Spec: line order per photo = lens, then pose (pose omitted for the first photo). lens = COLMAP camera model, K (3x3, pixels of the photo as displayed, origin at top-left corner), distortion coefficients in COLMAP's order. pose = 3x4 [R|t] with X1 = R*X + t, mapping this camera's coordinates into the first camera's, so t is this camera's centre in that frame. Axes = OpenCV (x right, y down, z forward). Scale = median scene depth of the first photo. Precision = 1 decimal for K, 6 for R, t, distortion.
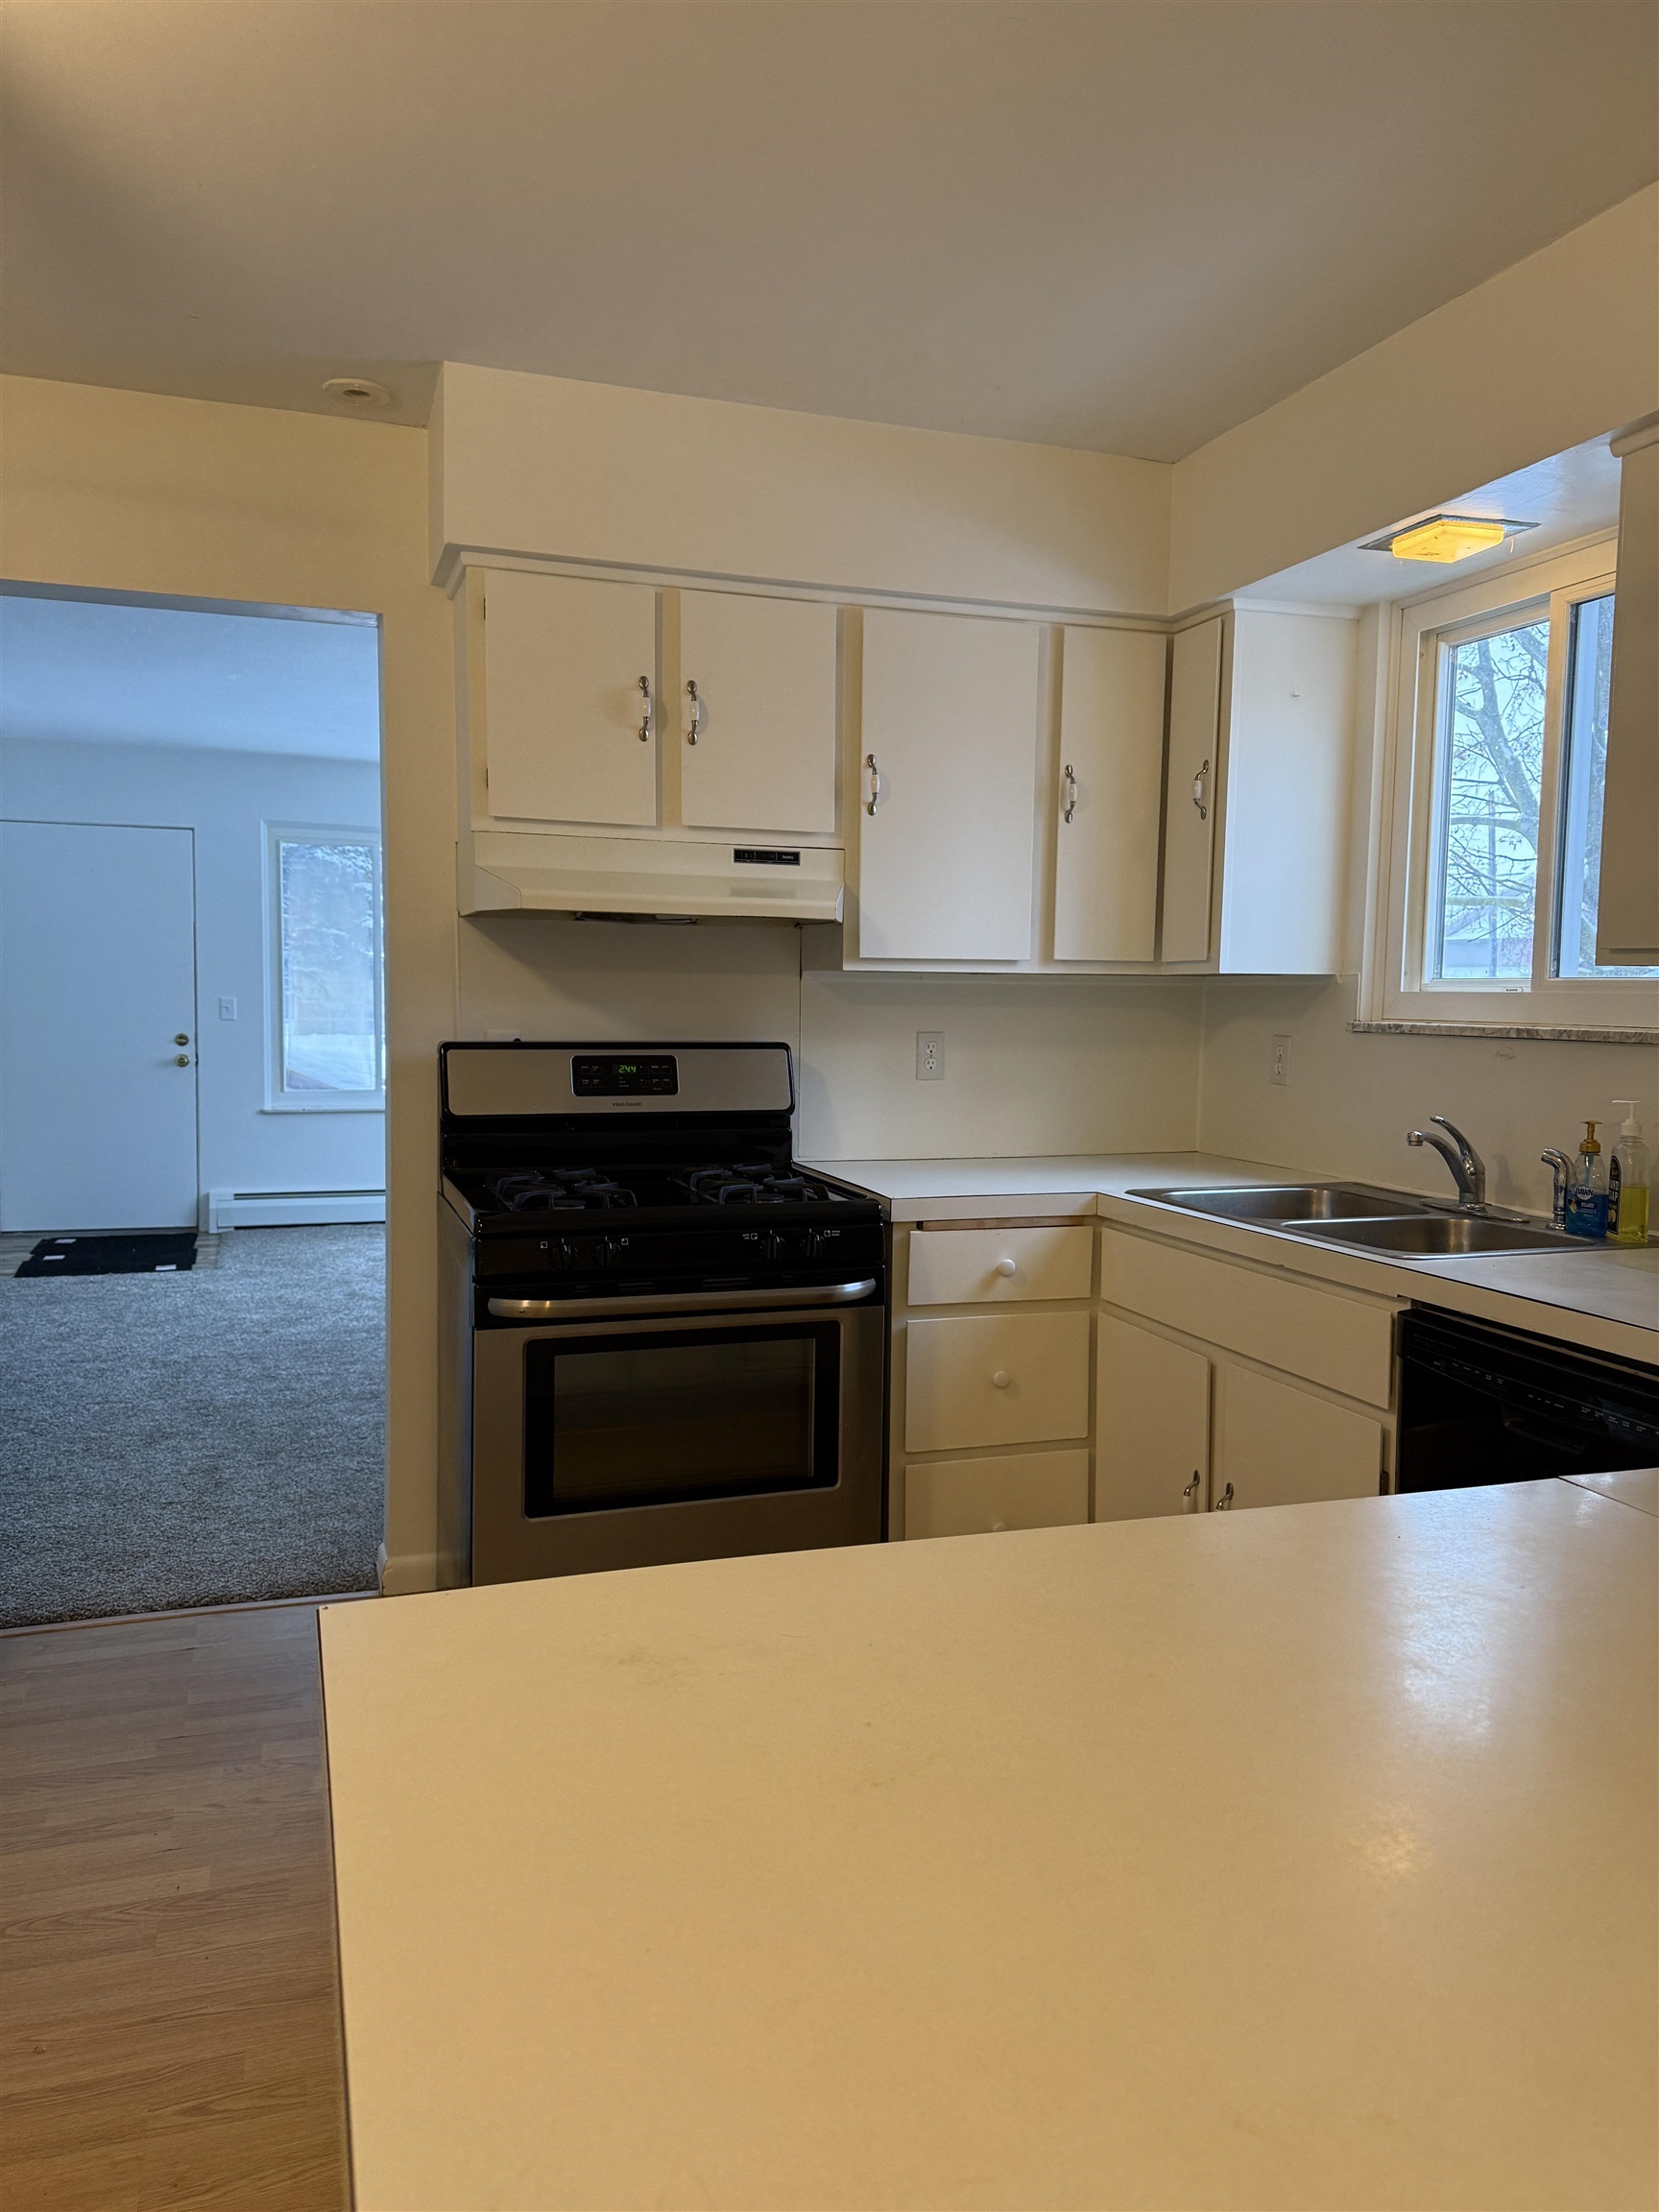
lens RADIAL K [[1543.1, 0, 826.4], [0, 1543.1, 1114.5], [0, 0, 1]] dist [0.116100, -0.157188]
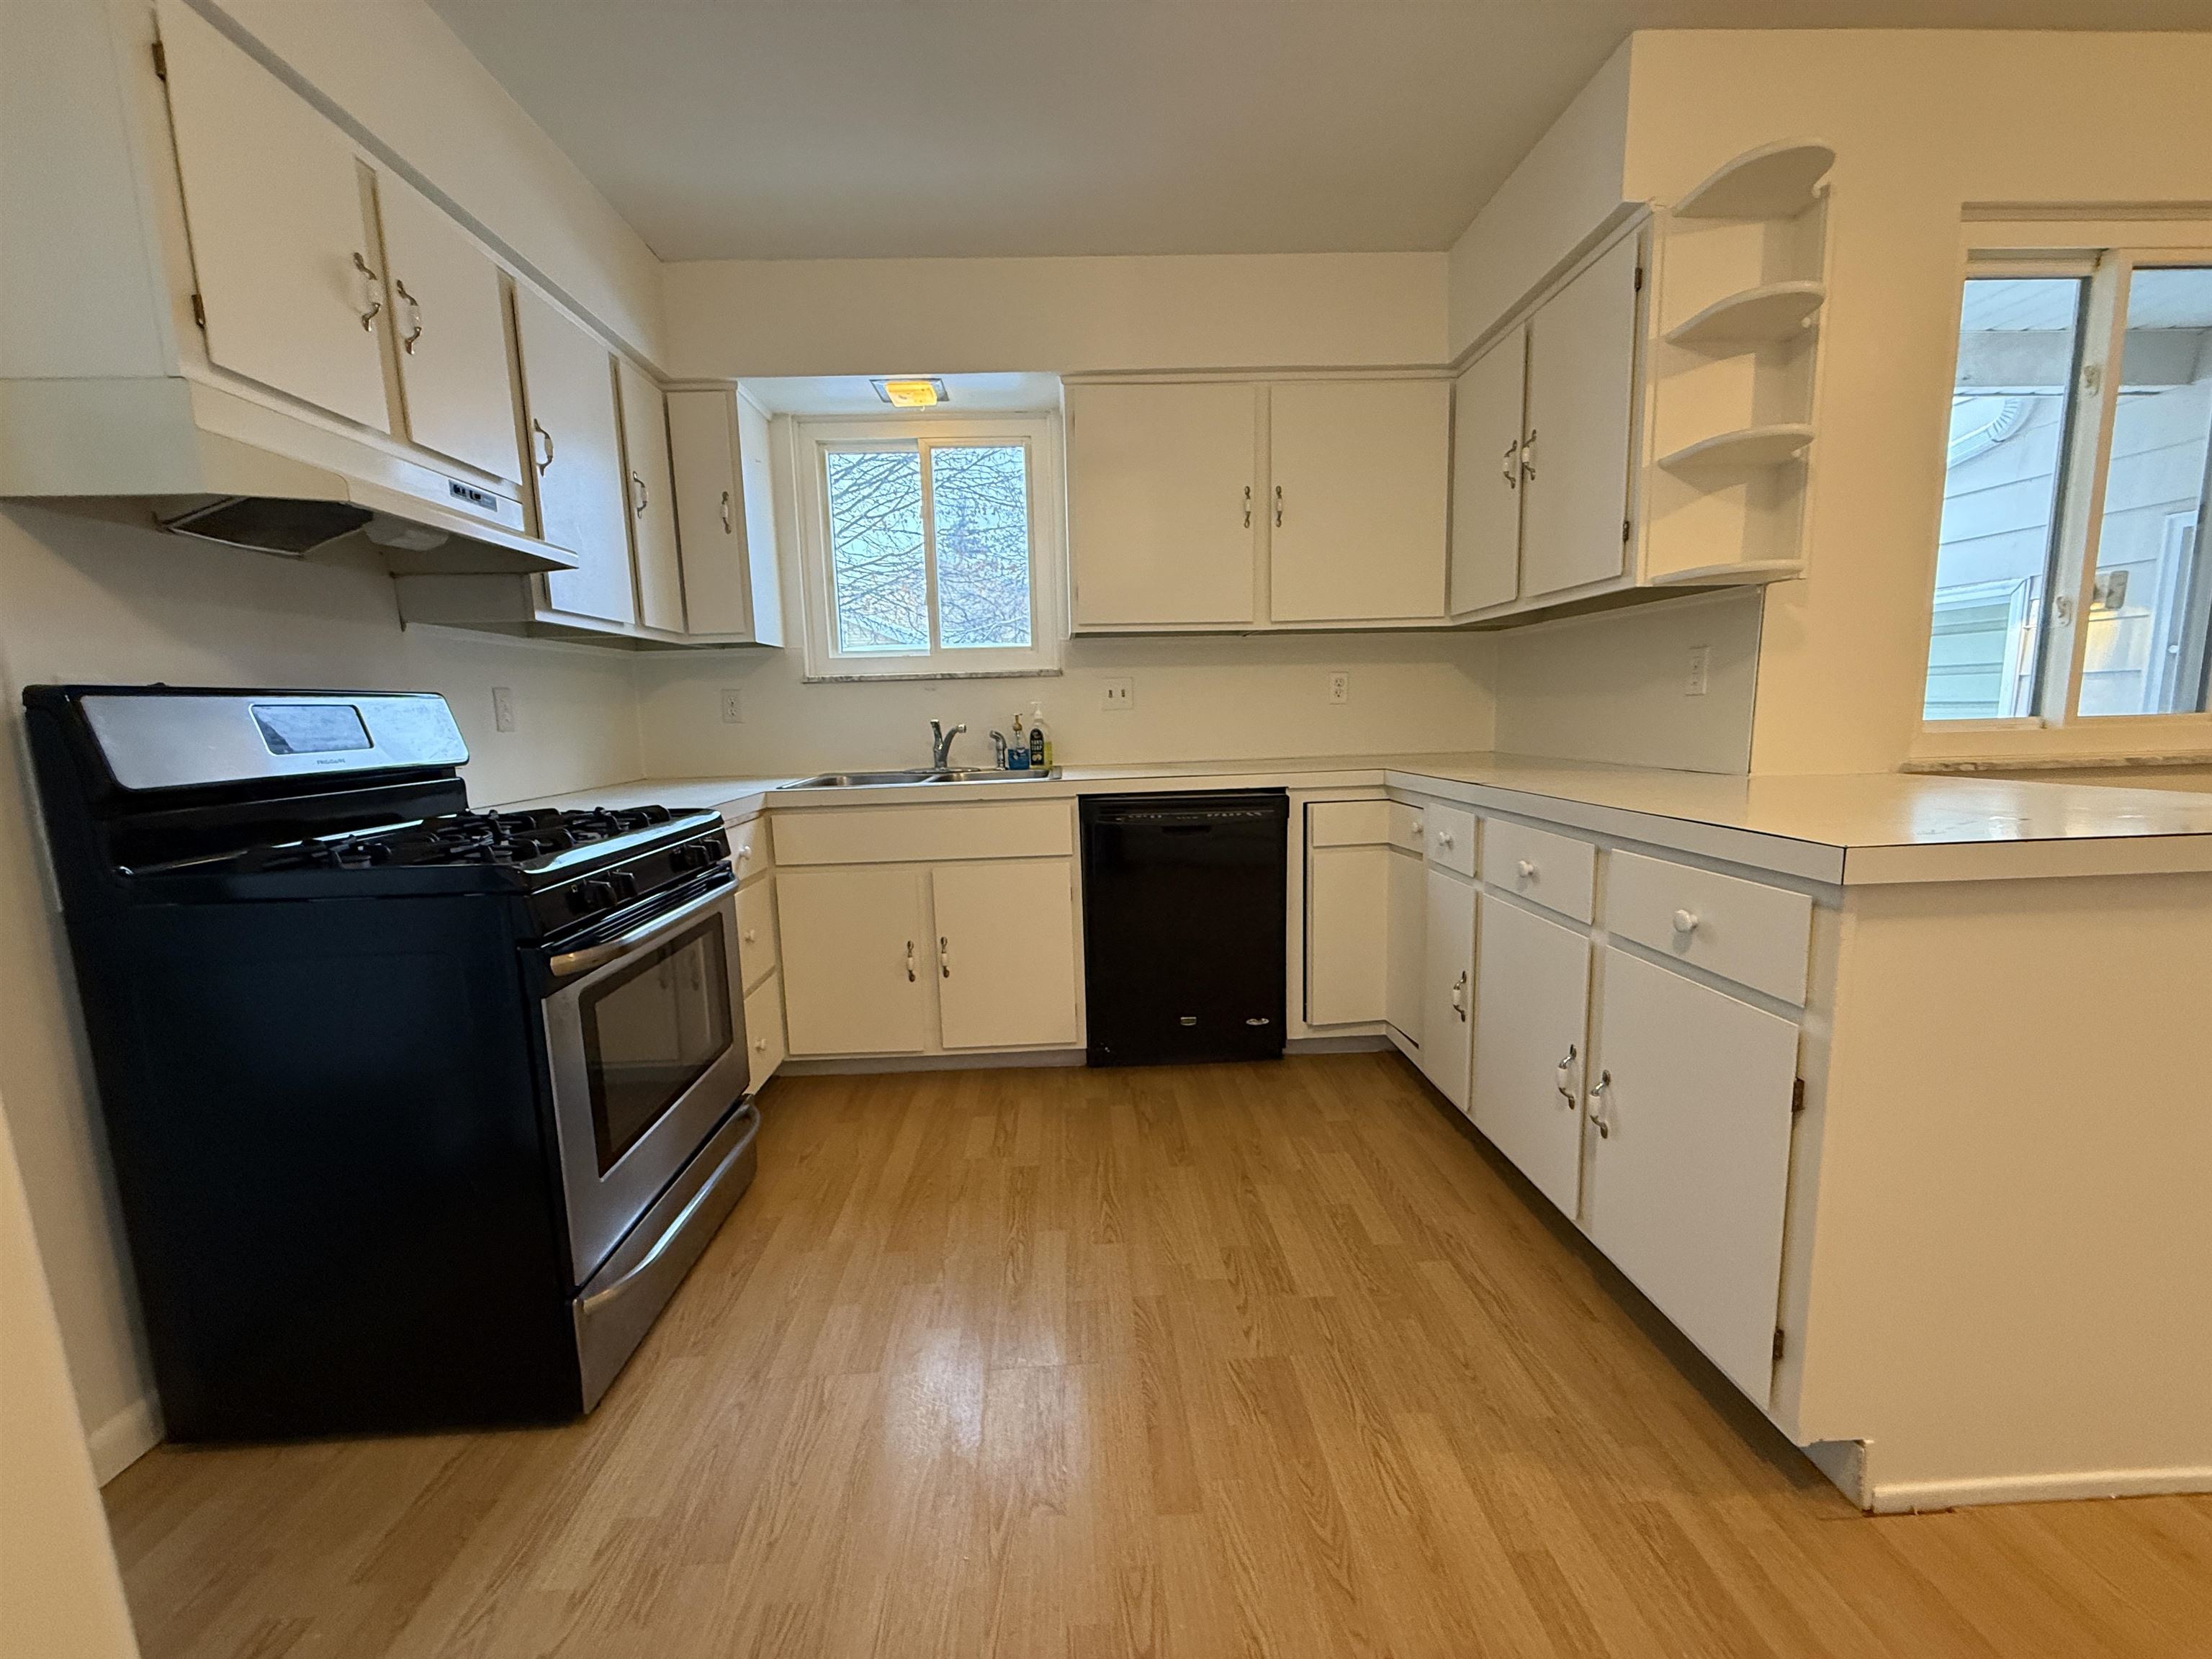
lens RADIAL K [[877.8, 0, 1100.5], [0, 877.8, 826.6], [0, 0, 1]] dist [0.002502, 0.000259]
pose [[0.288954, -0.151309, 0.945310, -0.483903], [0.107680, 0.986302, 0.124956, 0.014508], [-0.951268, 0.065685, 0.301288, 0.459711]]
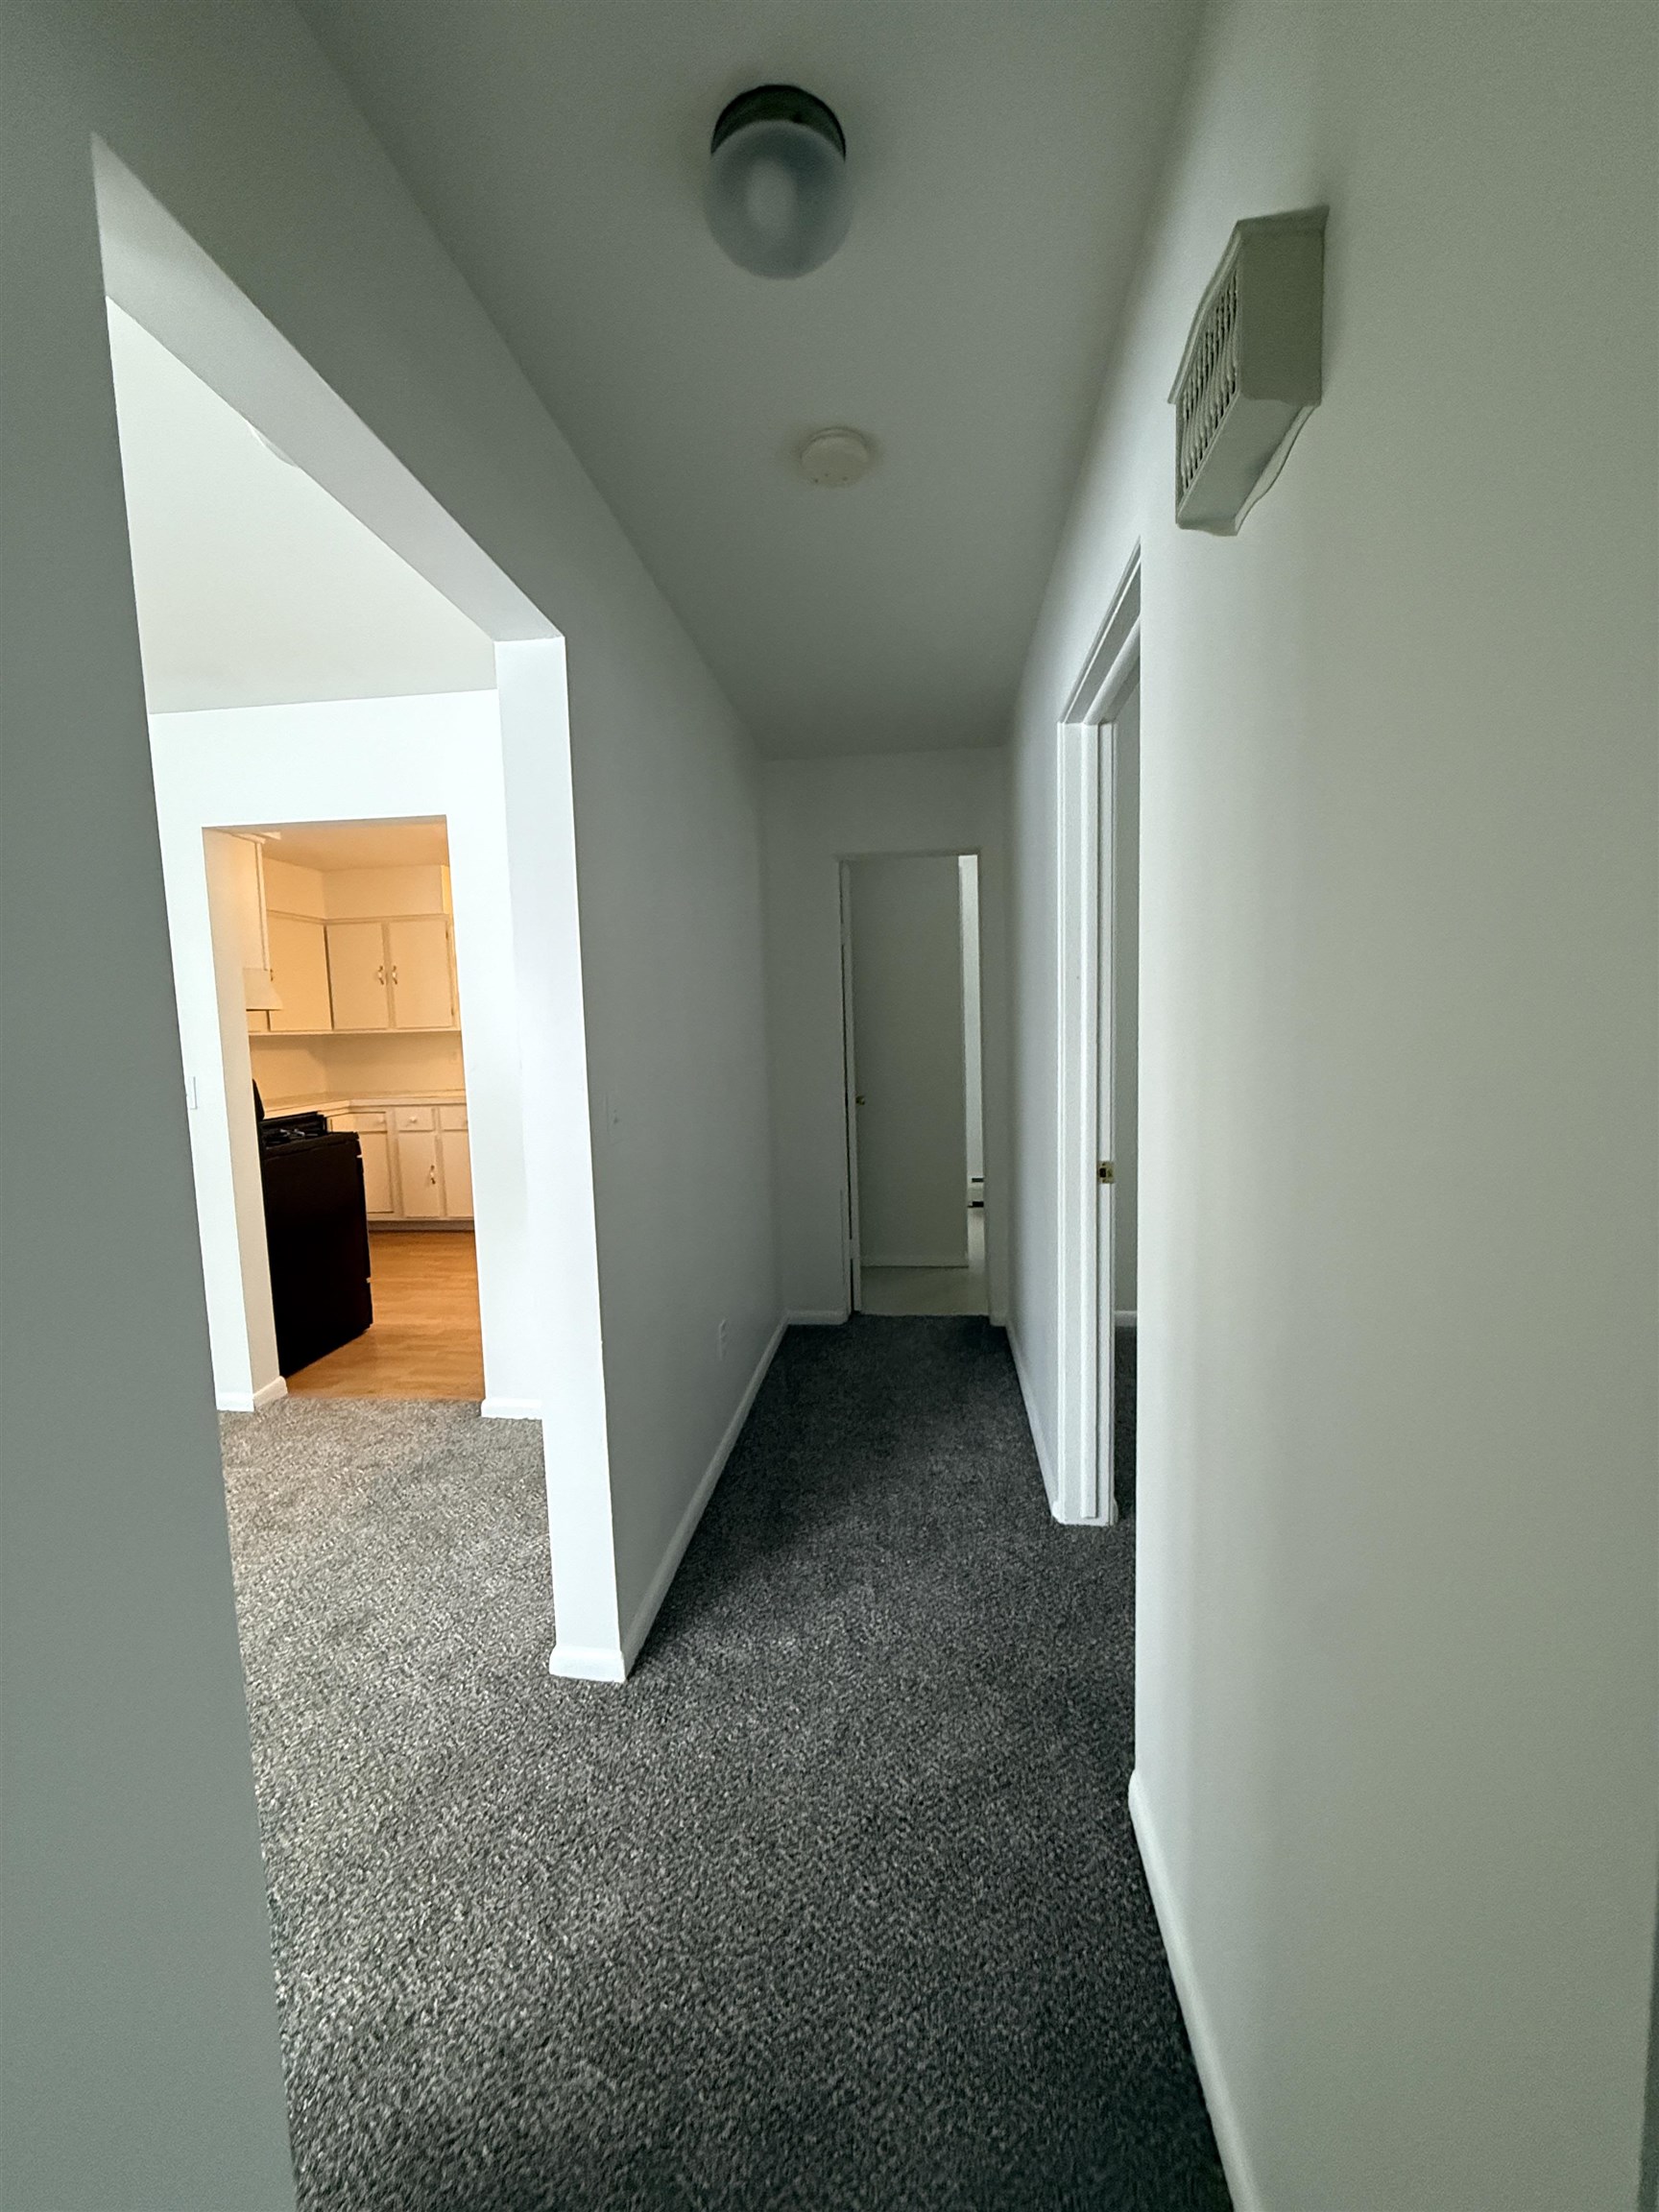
lens RADIAL K [[876.2, 0, 829.2], [0, 876.2, 1098.9], [0, 0, 1]] dist [-0.000507, 0.000166]
pose [[-0.902370, -0.026976, 0.430118, -1.300701], [0.049441, 0.984970, 0.165499, -0.158612], [-0.428118, 0.170607, -0.887473, 1.619512]]
